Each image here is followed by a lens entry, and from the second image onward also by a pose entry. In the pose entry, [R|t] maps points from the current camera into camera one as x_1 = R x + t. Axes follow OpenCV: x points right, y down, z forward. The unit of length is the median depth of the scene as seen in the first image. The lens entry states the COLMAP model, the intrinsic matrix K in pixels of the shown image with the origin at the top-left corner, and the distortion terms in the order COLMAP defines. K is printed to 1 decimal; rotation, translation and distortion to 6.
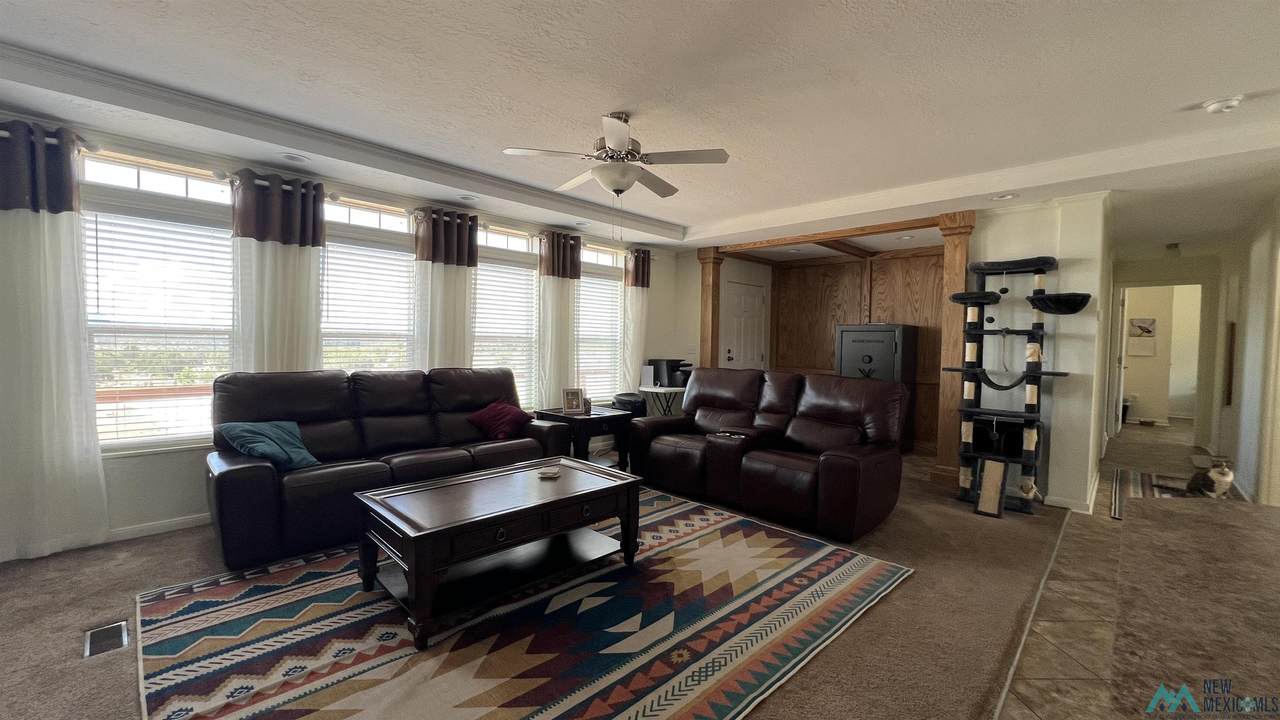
lens RADIAL K [[512.6, 0, 637.3], [0, 512.6, 357.7], [0, 0, 1]] dist [-0.001475, 0.000061]
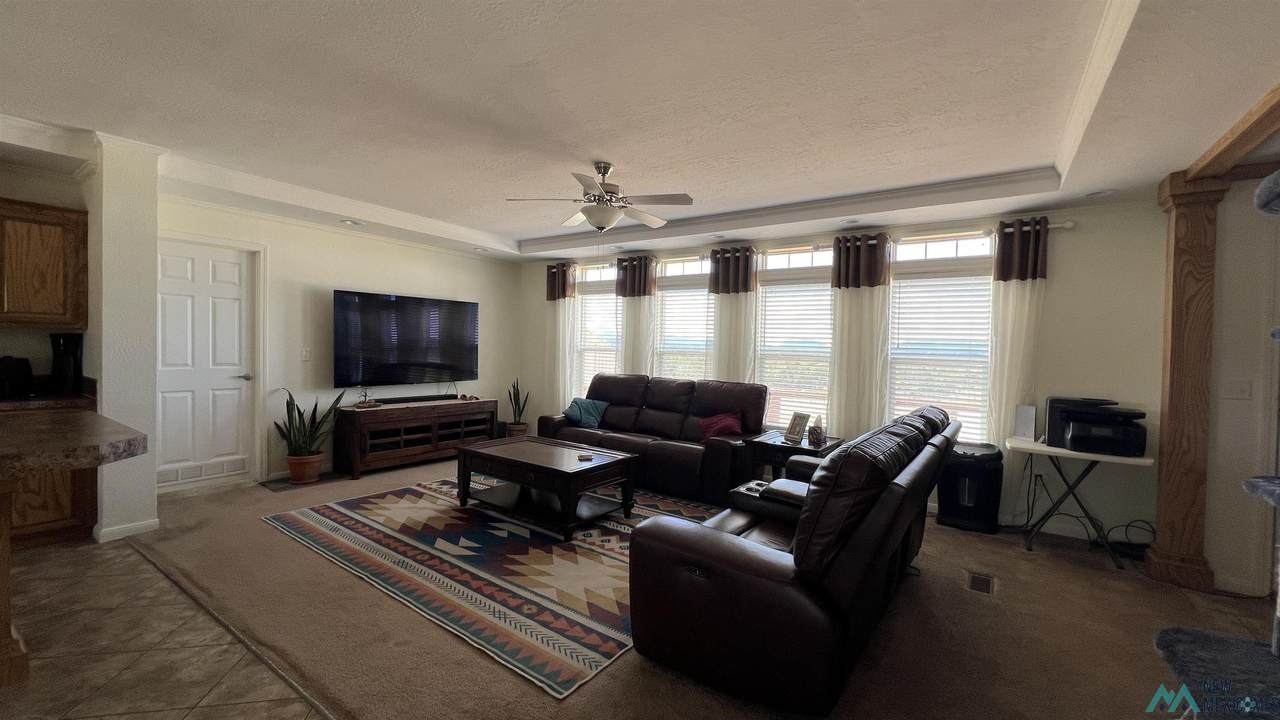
lens RADIAL K [[517.4, 0, 640.3], [0, 517.4, 373.5], [0, 0, 1]] dist [-0.031861, 0.000002]
pose [[0.157027, 0.012664, -0.987513, 1.088263], [-0.073903, 0.997265, 0.001037, 0.017374], [0.984825, 0.072818, 0.157533, 0.916610]]
